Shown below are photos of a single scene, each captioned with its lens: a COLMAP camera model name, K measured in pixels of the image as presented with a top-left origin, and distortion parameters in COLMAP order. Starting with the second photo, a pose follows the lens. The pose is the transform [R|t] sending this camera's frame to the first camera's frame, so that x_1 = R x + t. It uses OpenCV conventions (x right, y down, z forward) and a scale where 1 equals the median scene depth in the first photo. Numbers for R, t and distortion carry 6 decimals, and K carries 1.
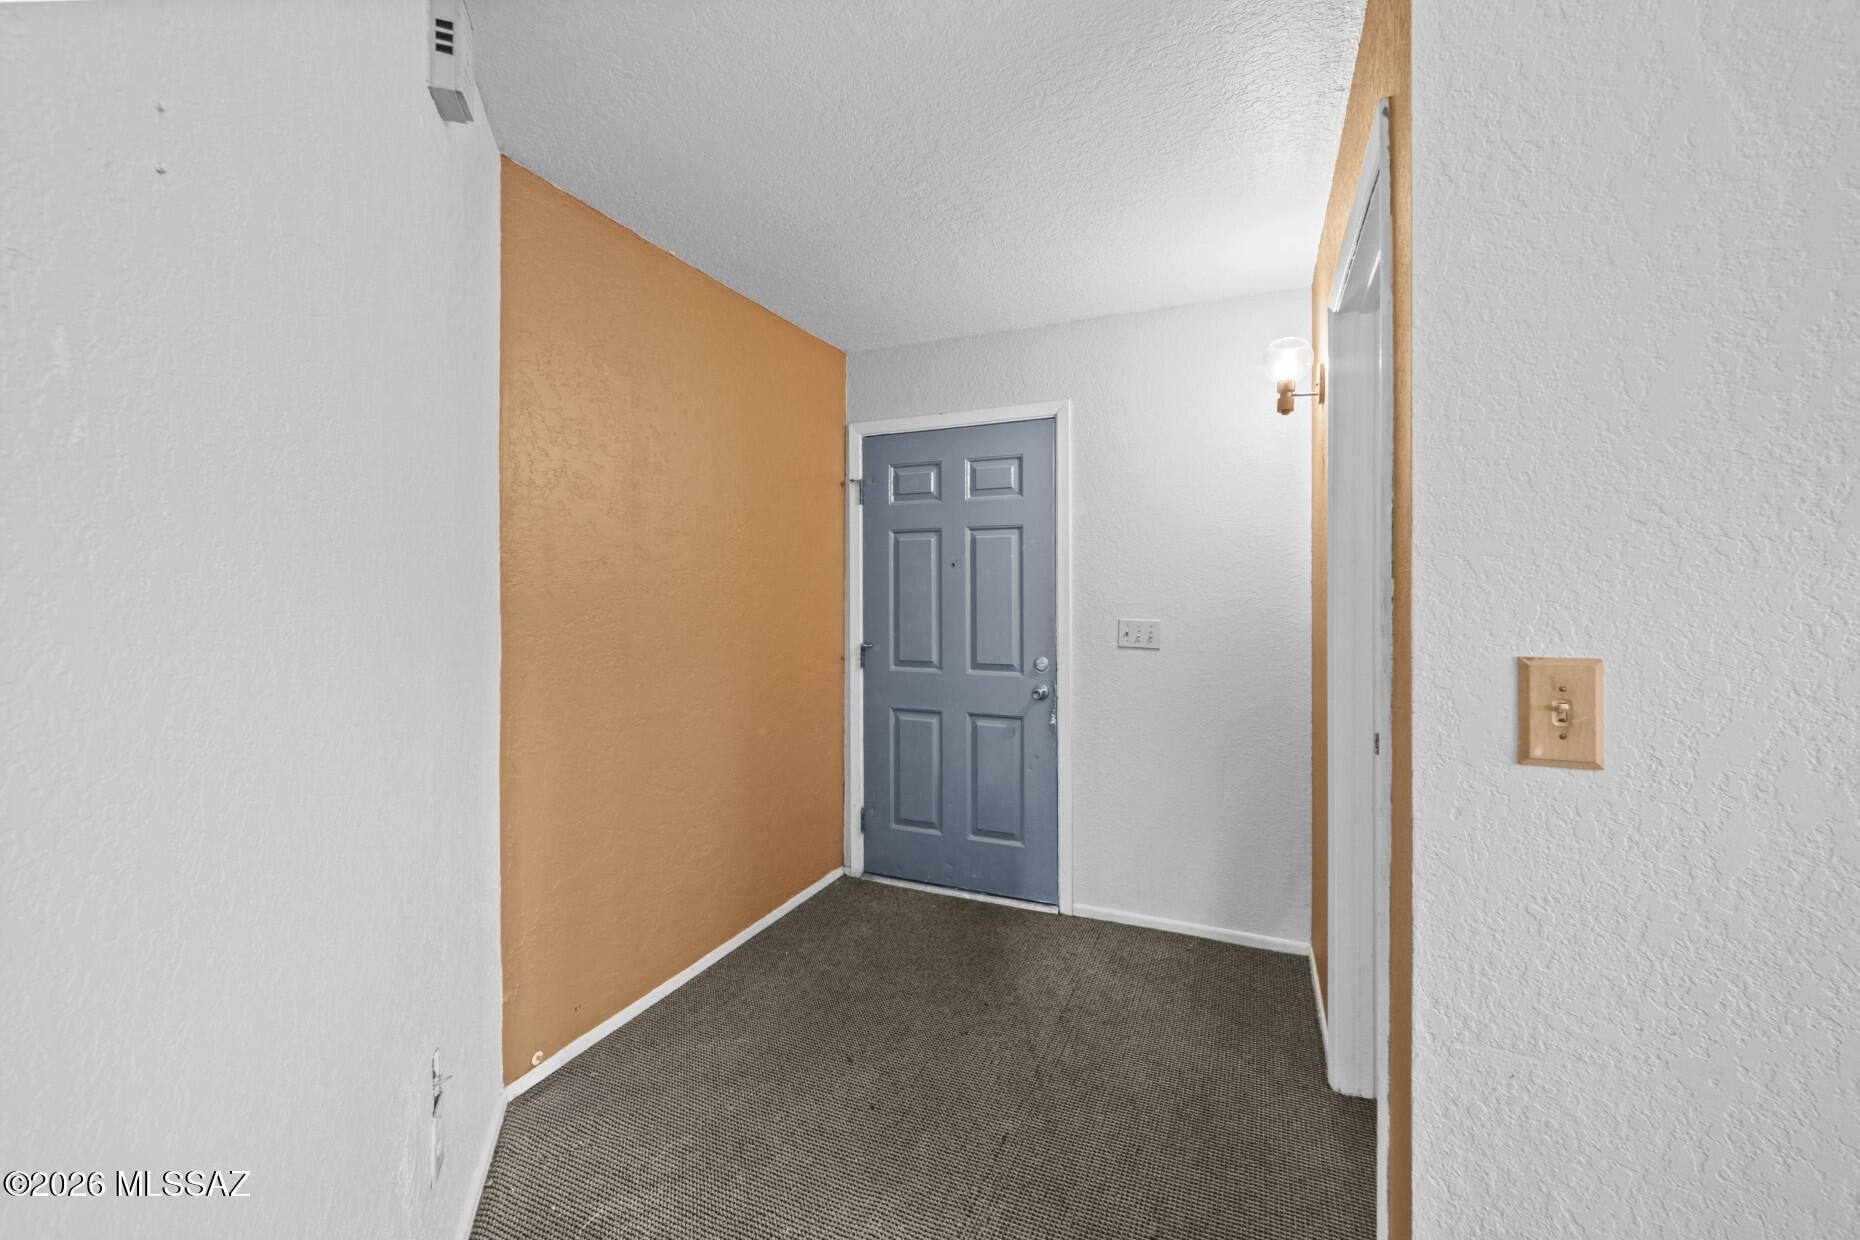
lens RADIAL K [[738.3, 0, 921.6], [0, 738.3, 584.6], [0, 0, 1]] dist [0.001555, -0.000102]
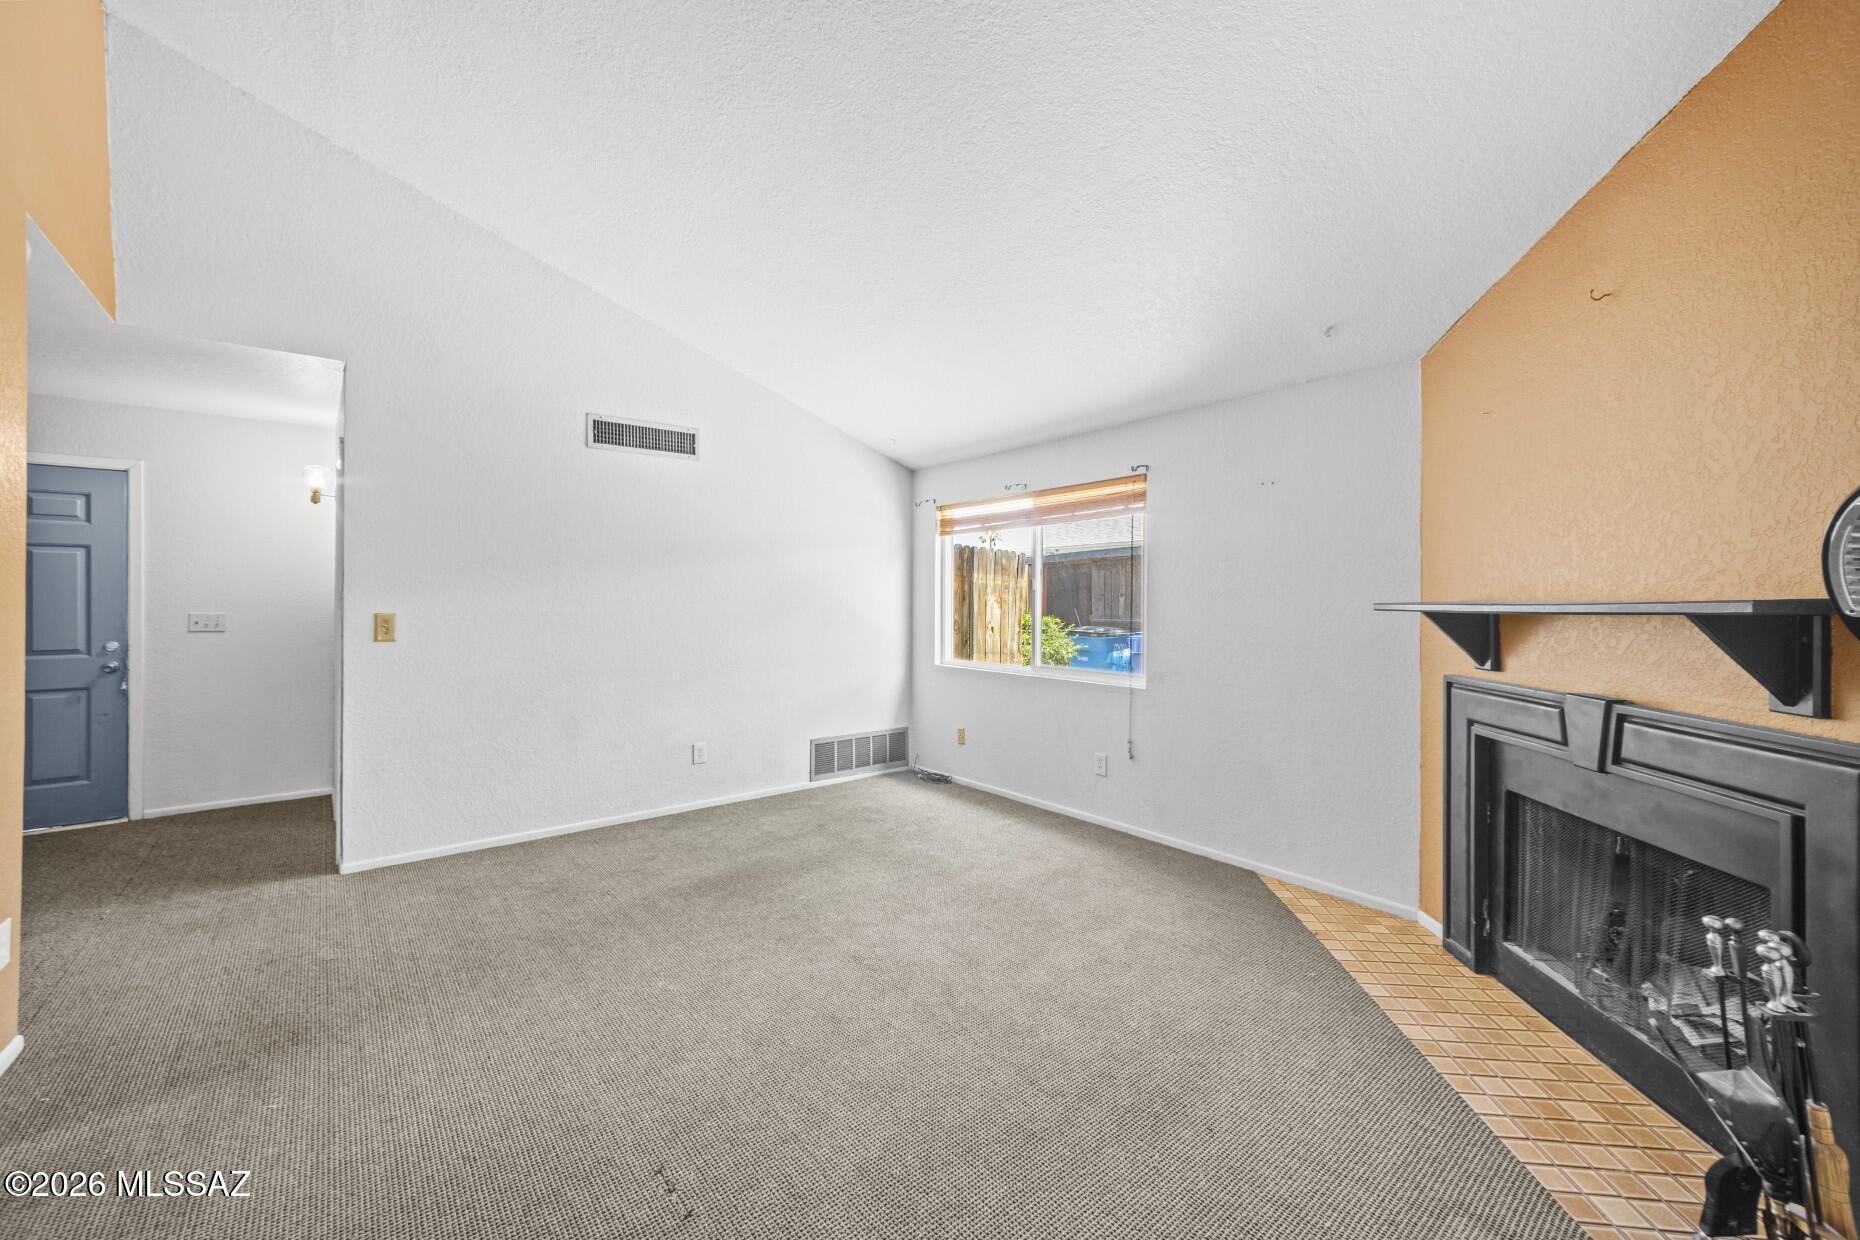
lens RADIAL K [[738.3, 0, 927.4], [0, 738.3, 602.9], [0, 0, 1]] dist [0.001555, -0.000102]
pose [[0.439088, 0.002215, 0.898442, -0.415941], [-0.014085, 0.999891, 0.004419, -0.003015], [-0.898334, -0.014595, 0.439071, -0.993445]]
